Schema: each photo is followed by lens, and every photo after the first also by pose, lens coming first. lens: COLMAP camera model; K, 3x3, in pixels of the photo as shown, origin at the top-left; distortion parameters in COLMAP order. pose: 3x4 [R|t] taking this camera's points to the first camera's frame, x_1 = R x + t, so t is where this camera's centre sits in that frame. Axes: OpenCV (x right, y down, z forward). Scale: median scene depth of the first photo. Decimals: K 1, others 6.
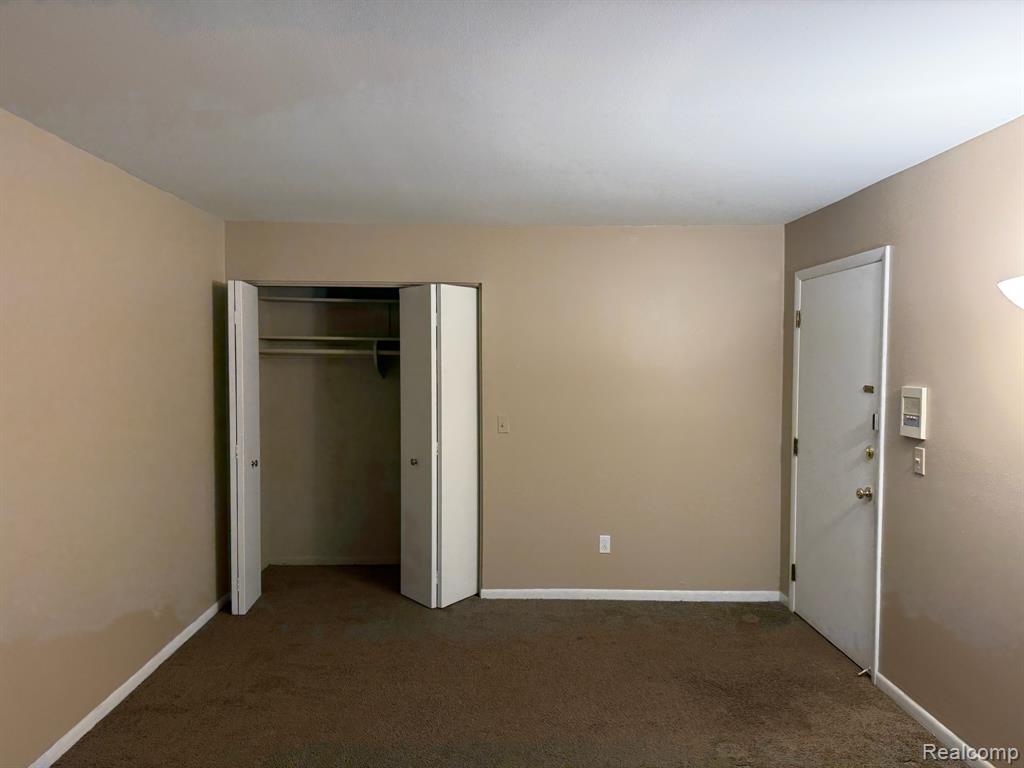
lens RADIAL K [[721.5, 0, 505.6], [0, 721.5, 384.9], [0, 0, 1]] dist [0.061537, -0.071273]
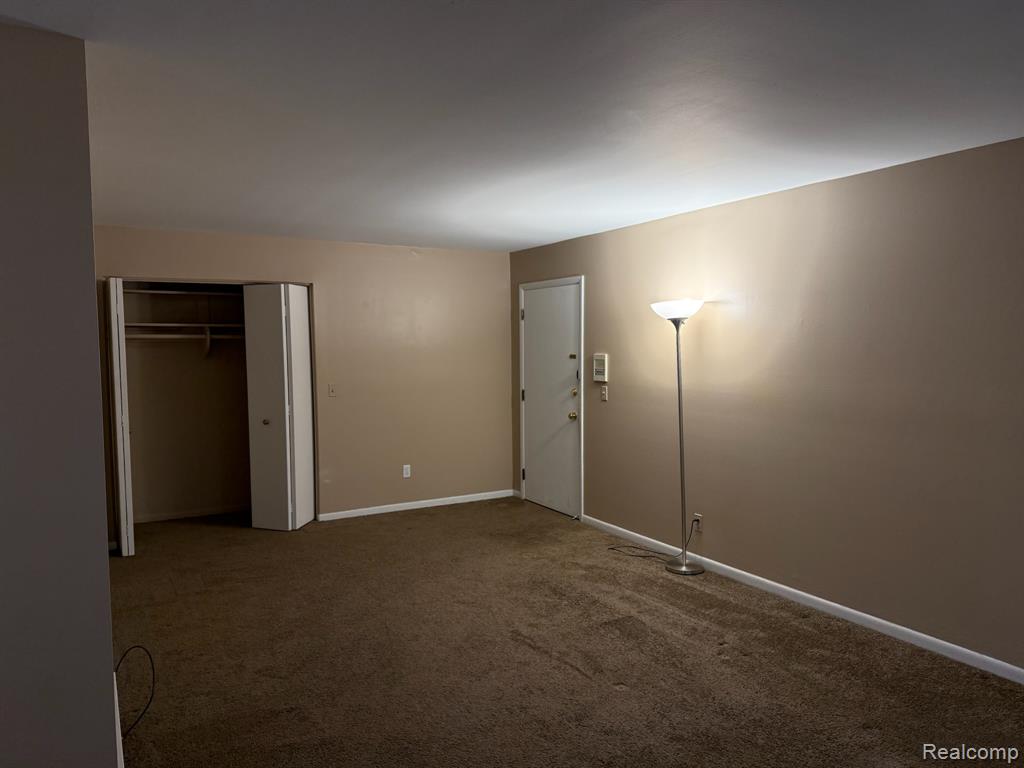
lens RADIAL K [[721.5, 0, 516.4], [0, 721.5, 383.2], [0, 0, 1]] dist [0.061537, -0.071273]
pose [[0.865309, -0.037601, 0.499827, -0.399131], [0.027445, 0.999241, 0.027658, 0.015085], [-0.500487, -0.010215, 0.865684, -0.352943]]
